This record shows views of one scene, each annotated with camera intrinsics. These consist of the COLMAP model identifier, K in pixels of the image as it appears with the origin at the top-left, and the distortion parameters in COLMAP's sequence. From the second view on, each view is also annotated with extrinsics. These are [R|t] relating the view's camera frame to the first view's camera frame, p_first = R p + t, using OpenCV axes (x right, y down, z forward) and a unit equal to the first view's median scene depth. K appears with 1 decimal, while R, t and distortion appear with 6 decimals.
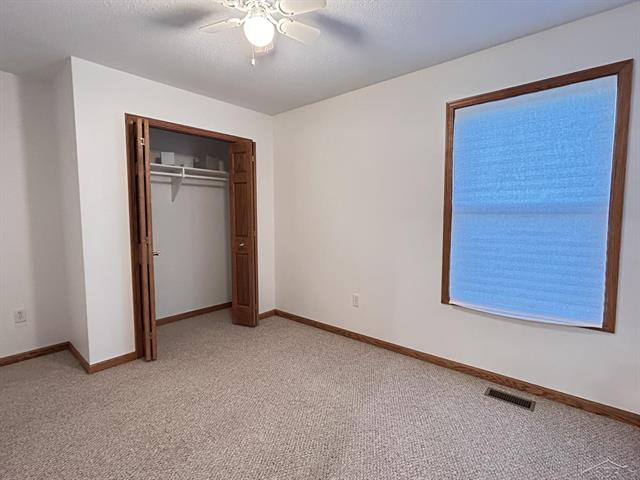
lens RADIAL K [[322.8, 0, 320.8], [0, 322.8, 231.8], [0, 0, 1]] dist [-0.002437, -0.000130]
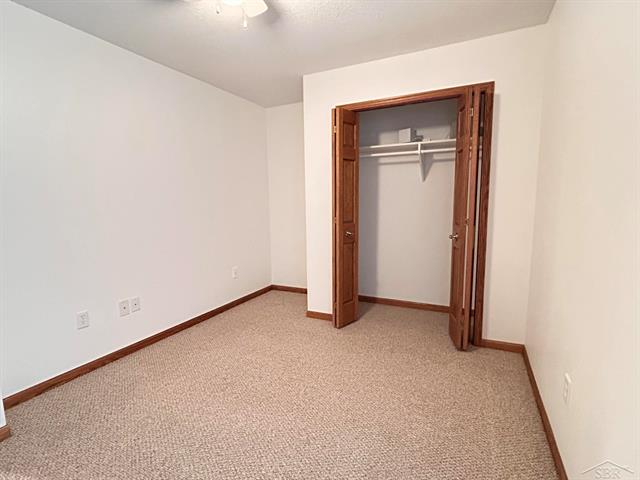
lens RADIAL K [[322.8, 0, 320.8], [0, 322.8, 231.8], [0, 0, 1]] dist [-0.002437, -0.000130]
pose [[0.242285, 0.101536, -0.964878, 0.468830], [-0.043911, 0.994637, 0.093641, -0.029400], [0.969211, 0.019681, 0.245444, 0.614373]]
